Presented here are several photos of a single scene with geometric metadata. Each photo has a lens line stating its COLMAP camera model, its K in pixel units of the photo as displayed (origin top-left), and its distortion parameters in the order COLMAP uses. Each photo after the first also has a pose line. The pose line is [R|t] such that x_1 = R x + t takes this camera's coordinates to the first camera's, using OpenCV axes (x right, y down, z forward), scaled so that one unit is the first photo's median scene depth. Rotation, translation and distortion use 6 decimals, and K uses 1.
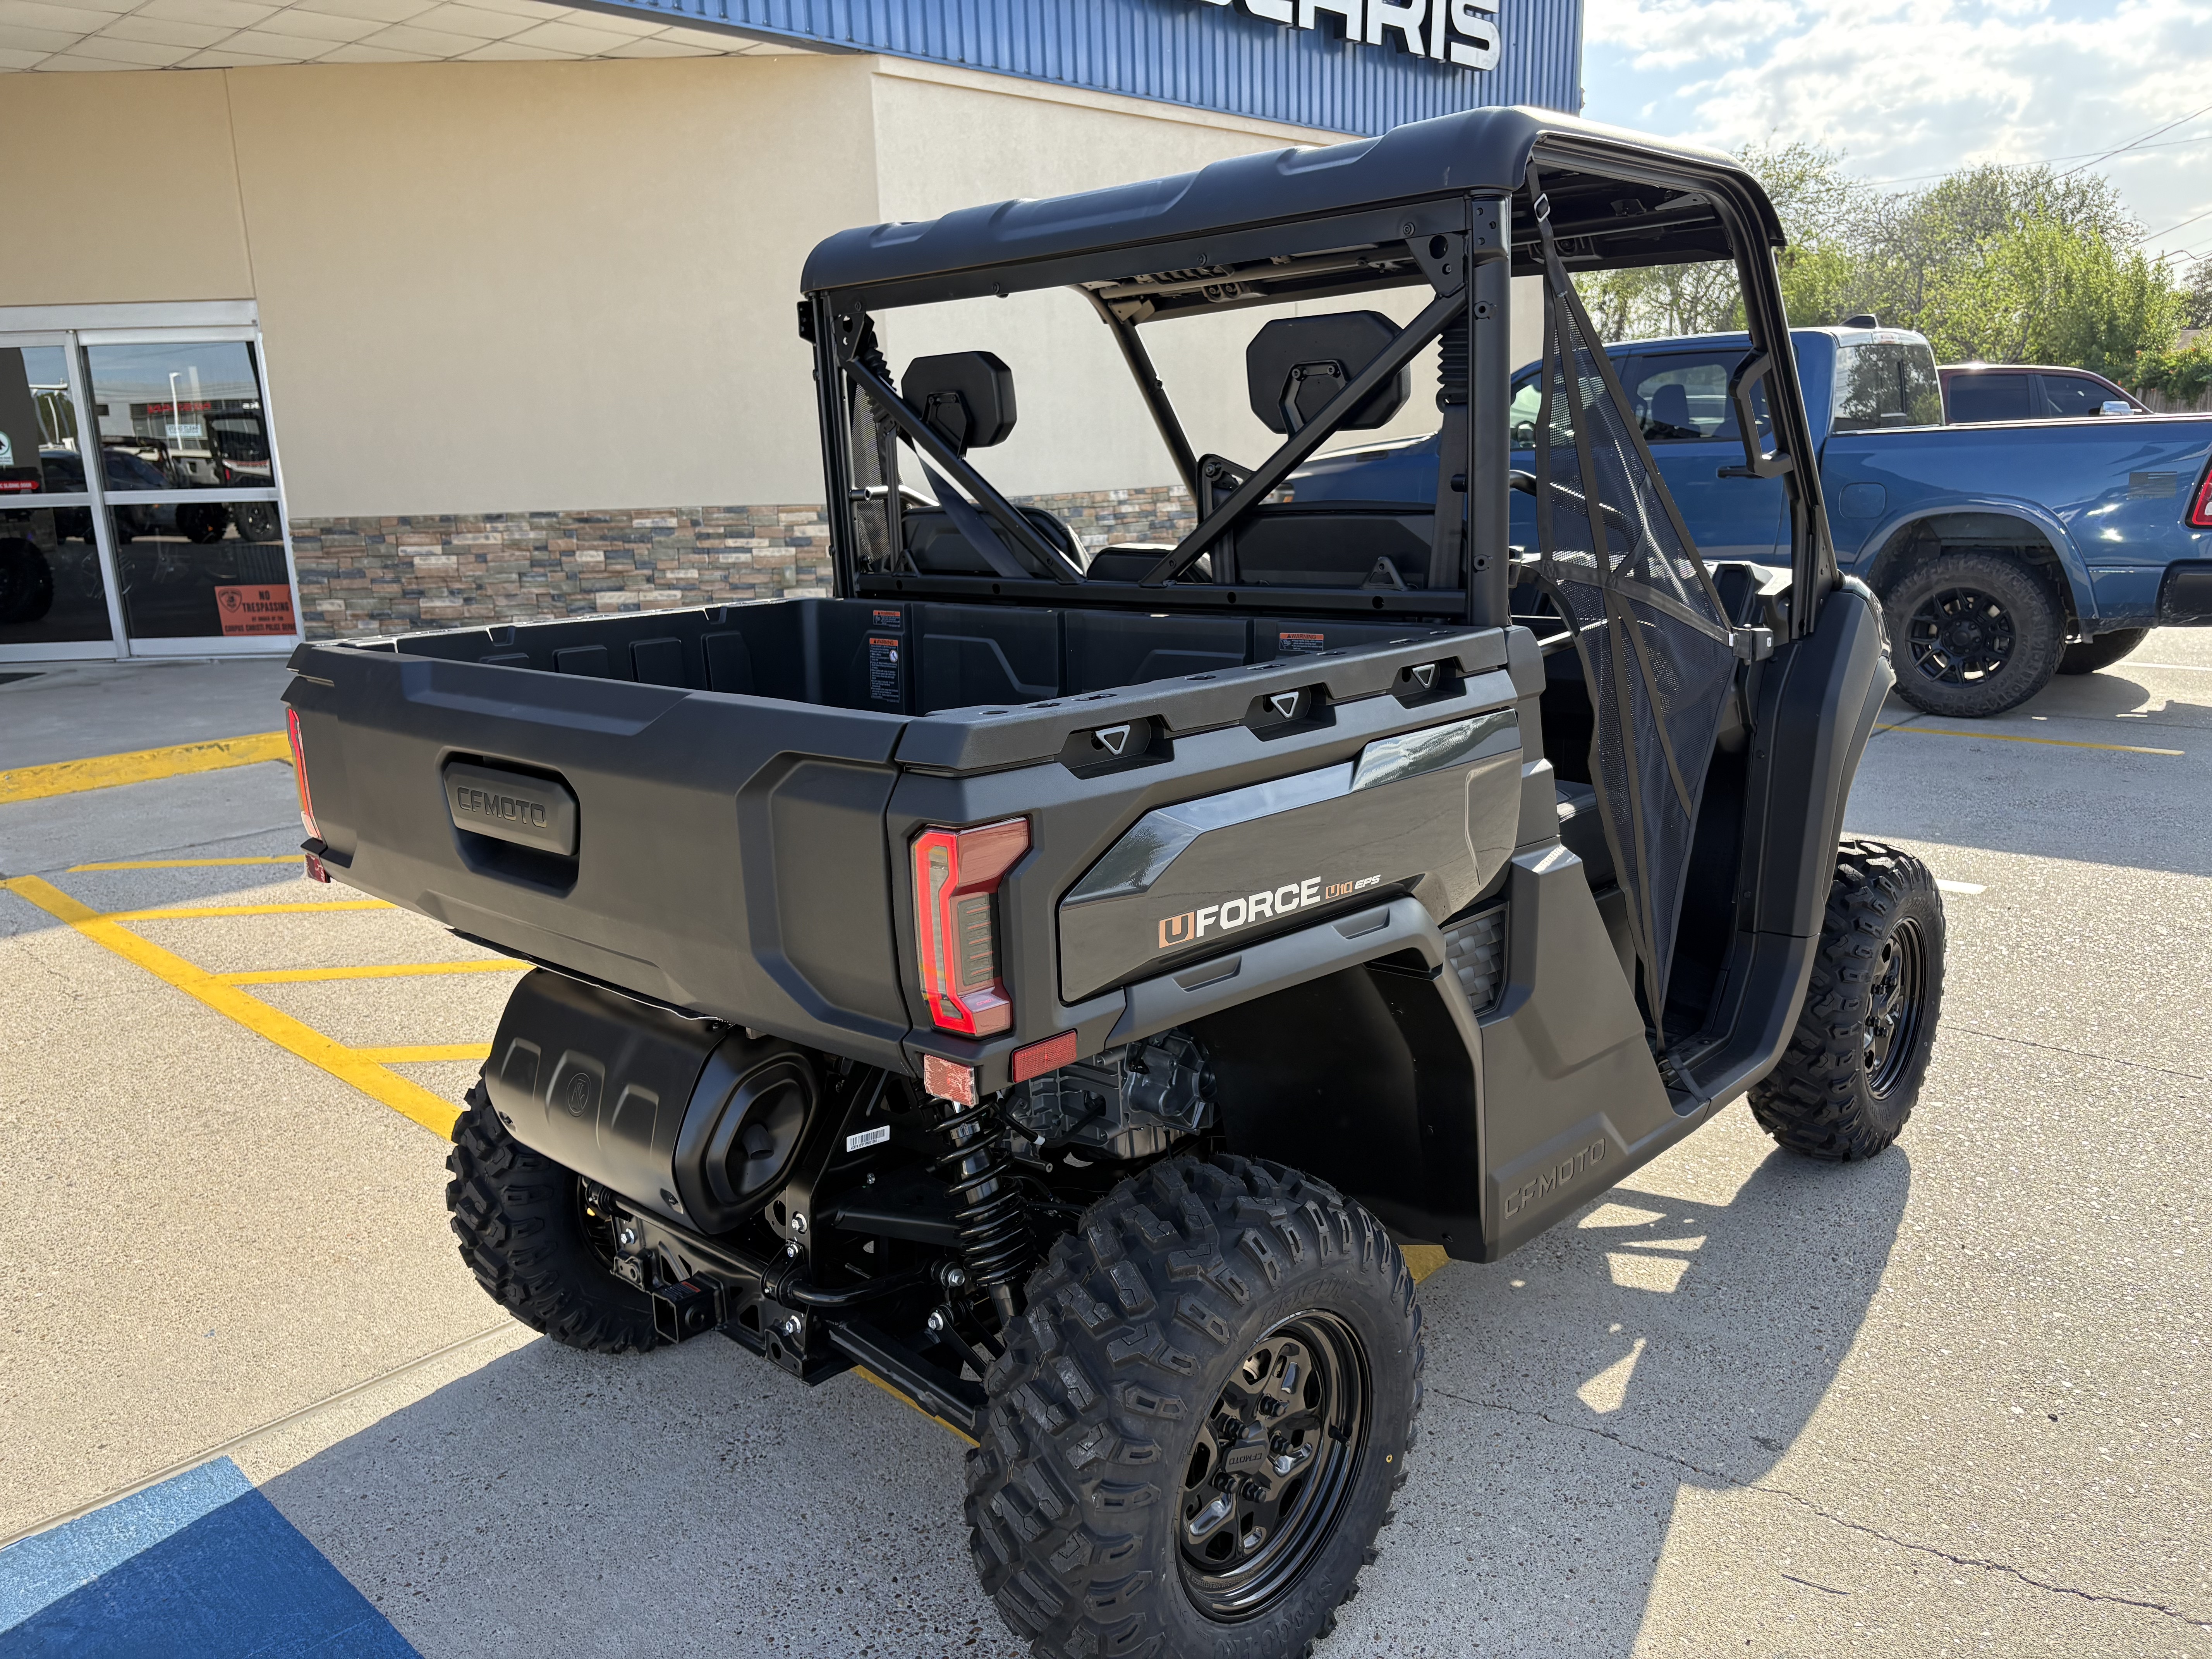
lens RADIAL K [[1686.0, 0, 1106.0], [0, 1686.0, 829.5], [0, 0, 1]] dist [0.015207, 0.005417]
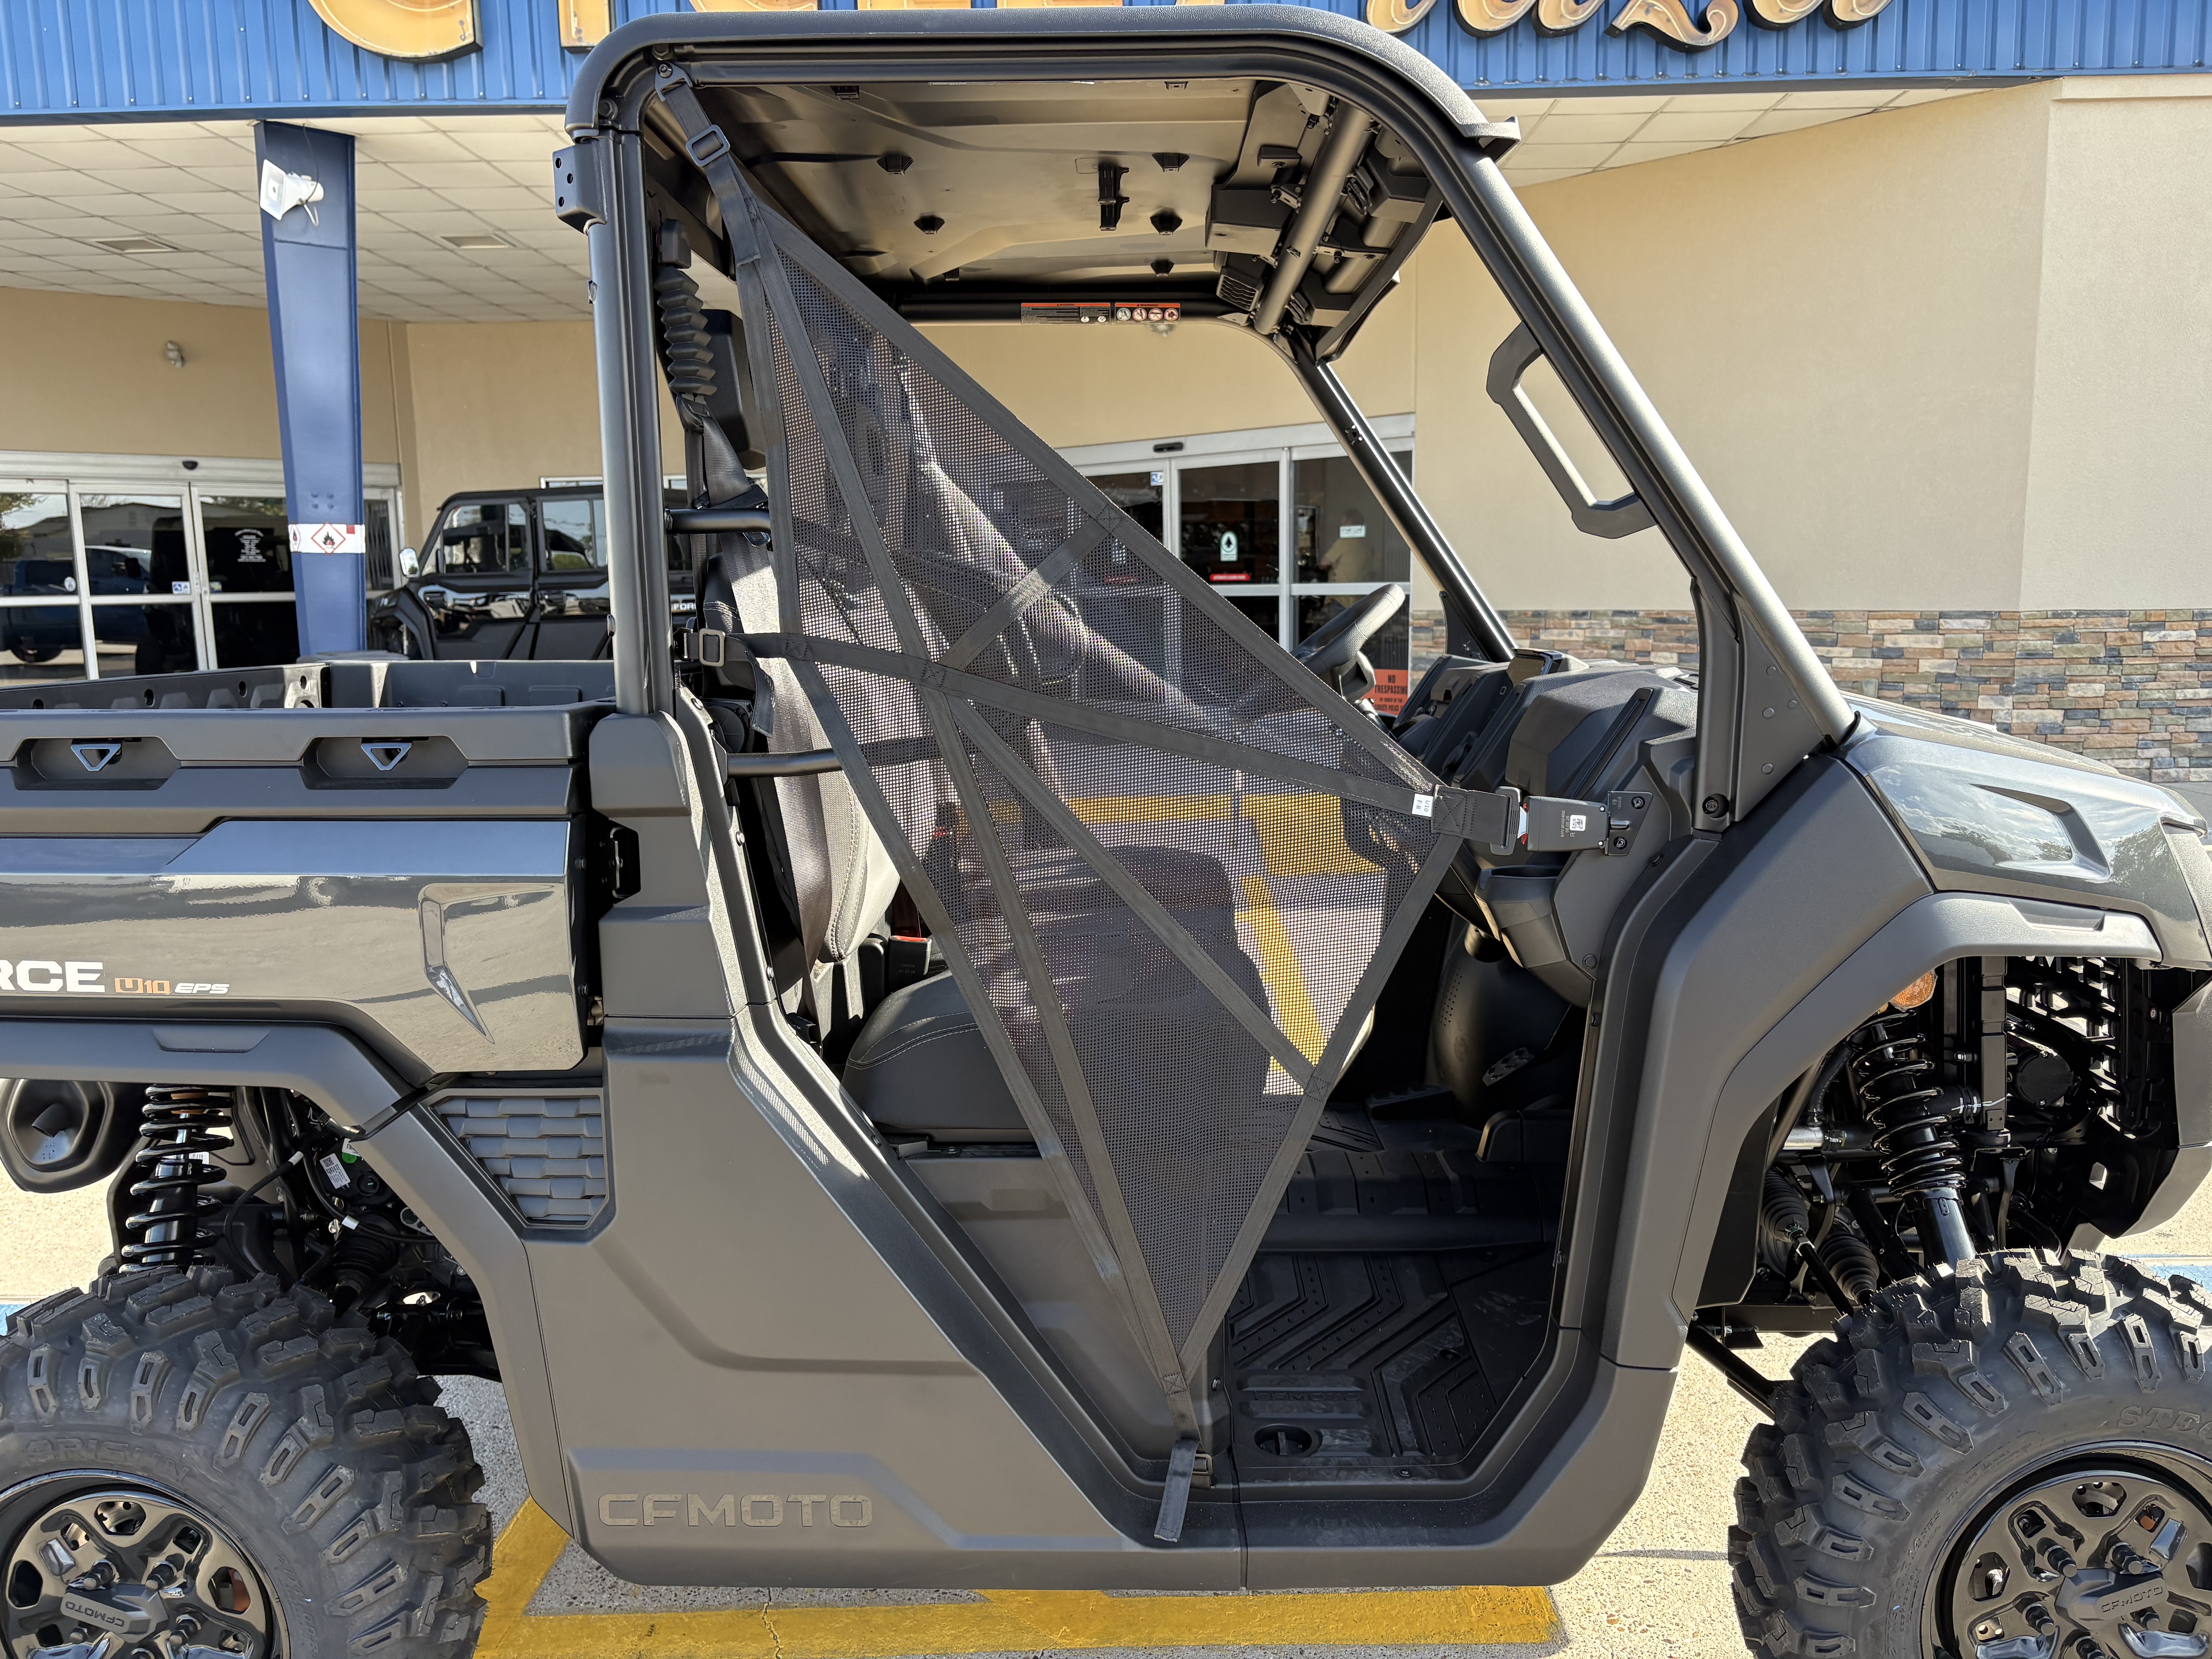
lens RADIAL K [[1674.9, 0, 1125.8], [0, 1674.9, 814.0], [0, 0, 1]] dist [0.025748, -0.014288]
pose [[0.673670, 0.119771, -0.729262, 0.198129], [-0.172690, 0.984974, 0.002242, -0.024810], [0.718573, 0.124425, 0.684230, 0.145313]]
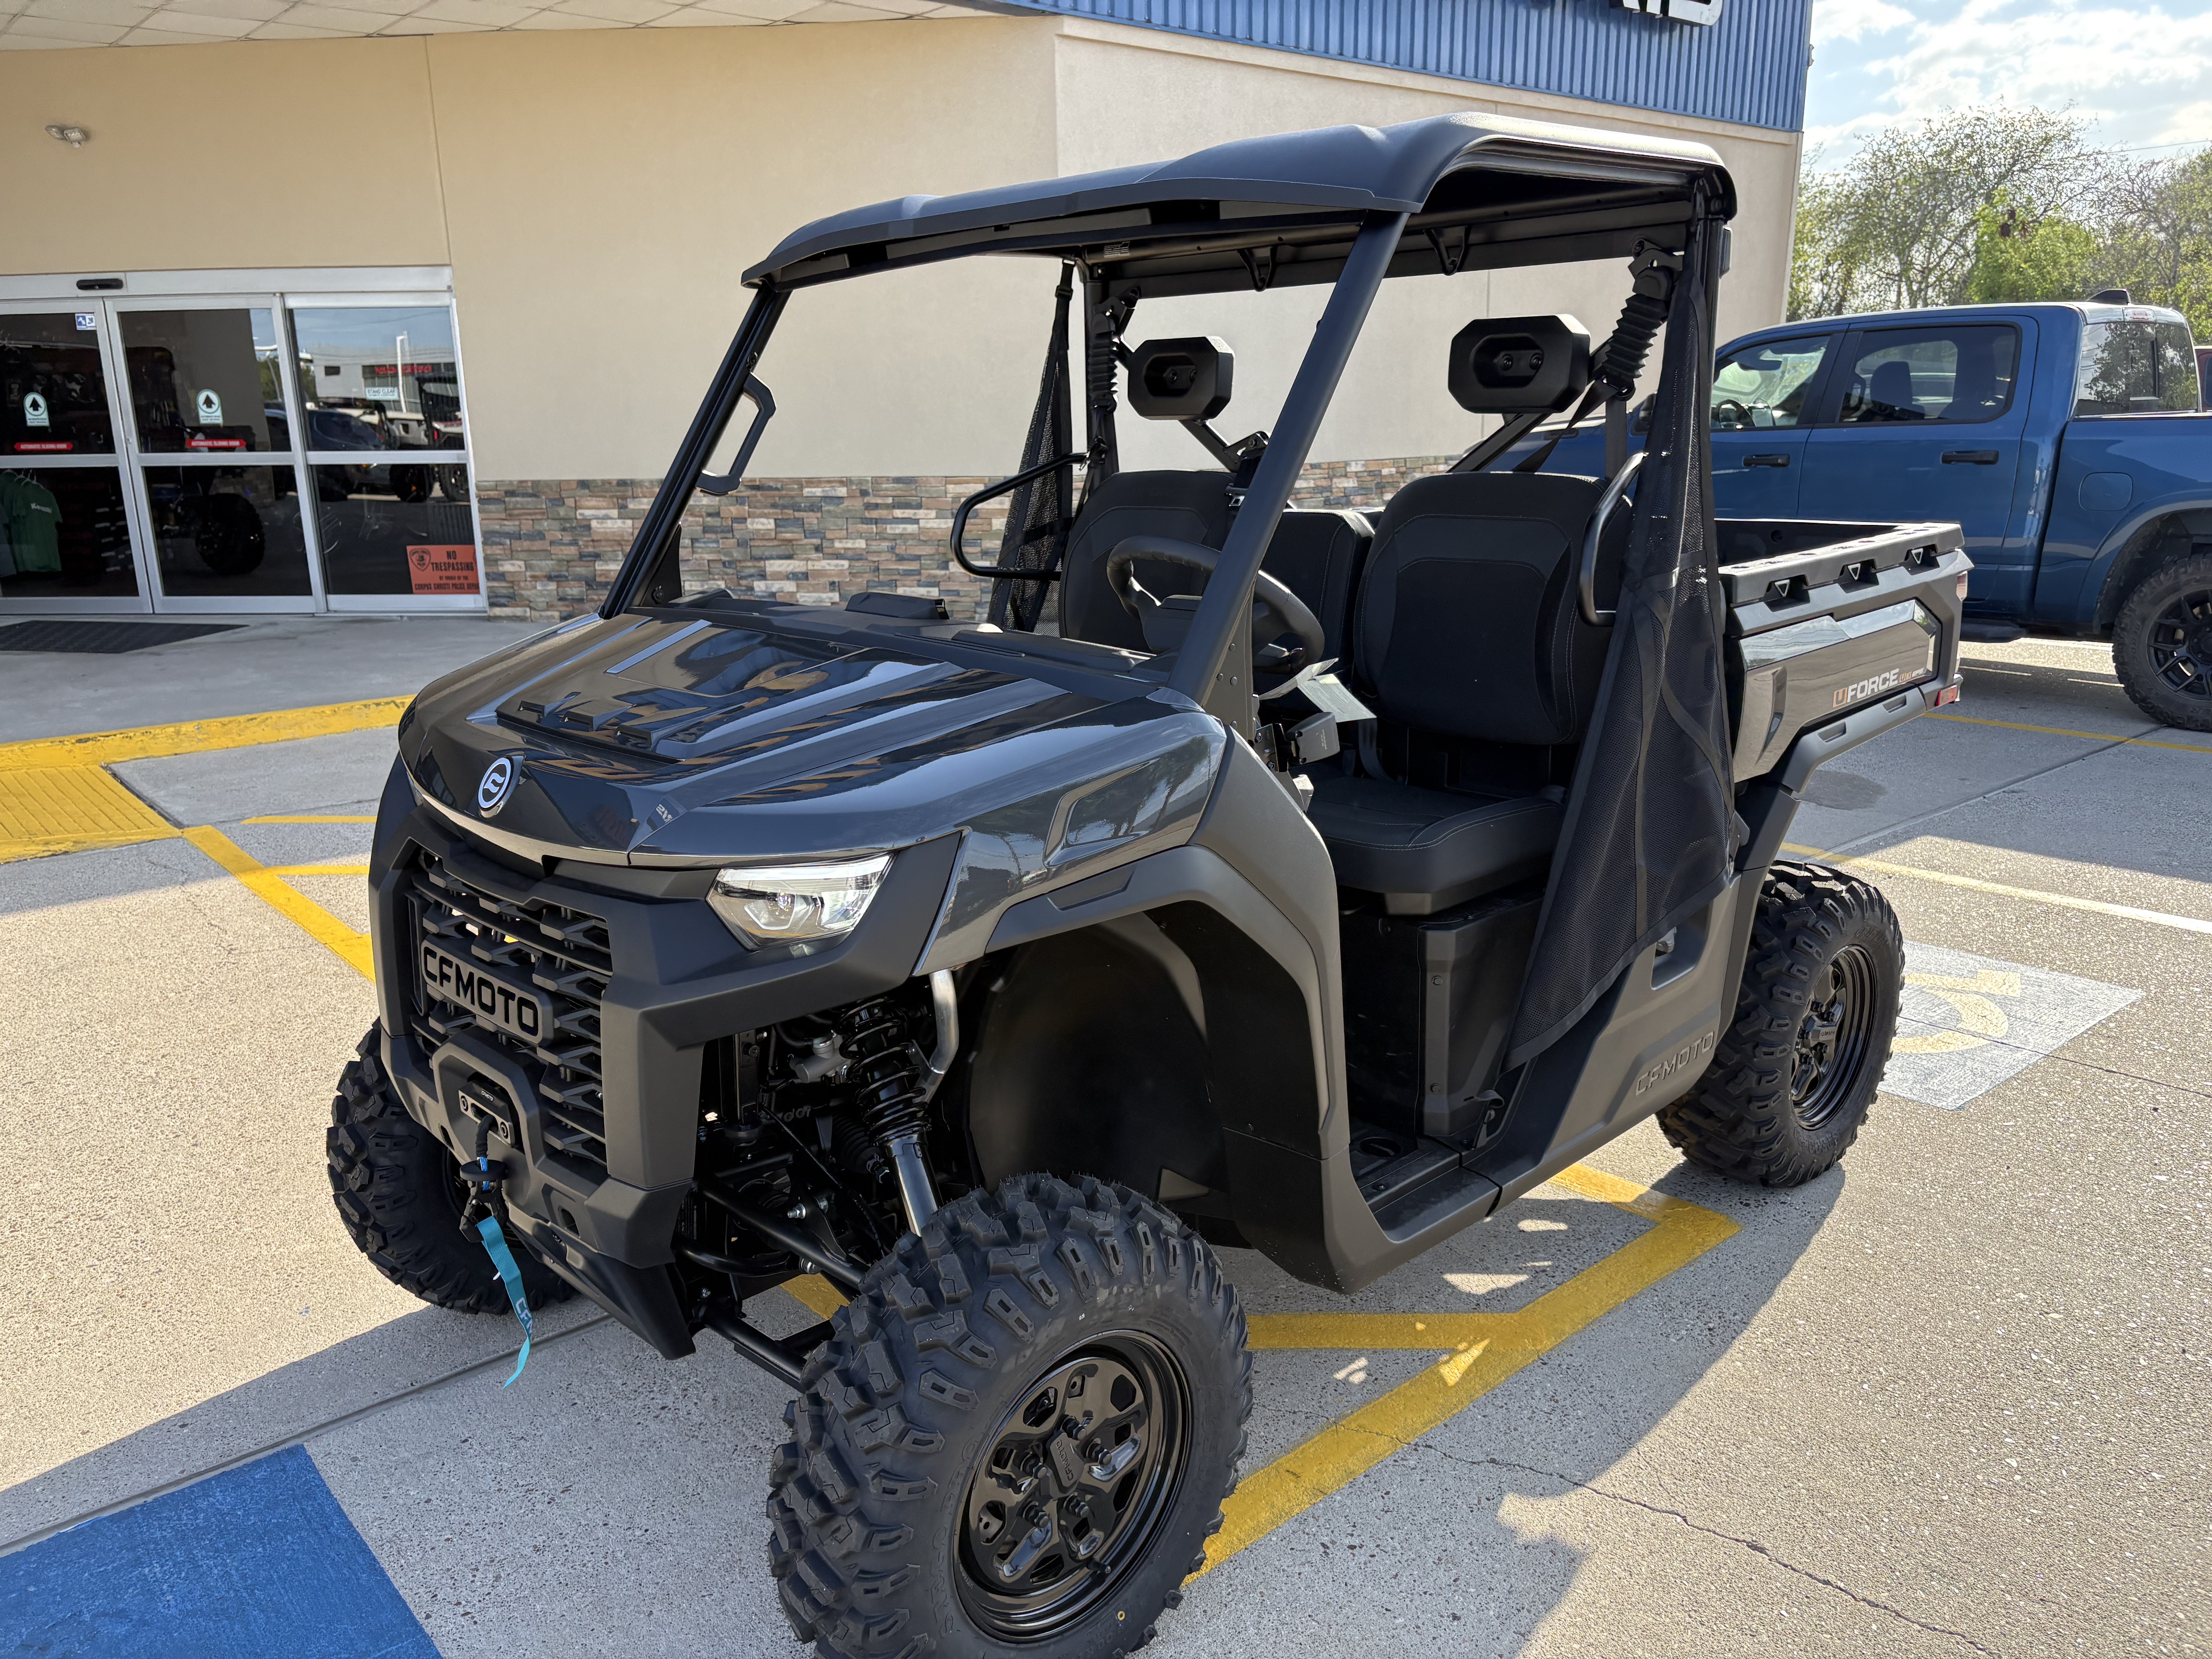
lens RADIAL K [[1681.8, 0, 1096.7], [0, 1681.8, 829.8], [0, 0, 1]] dist [0.045762, -0.052251]
pose [[0.993473, 0.040146, -0.106768, 0.008265], [-0.038370, 0.999090, 0.018632, -0.006227], [0.107418, -0.014414, 0.994109, 0.020114]]
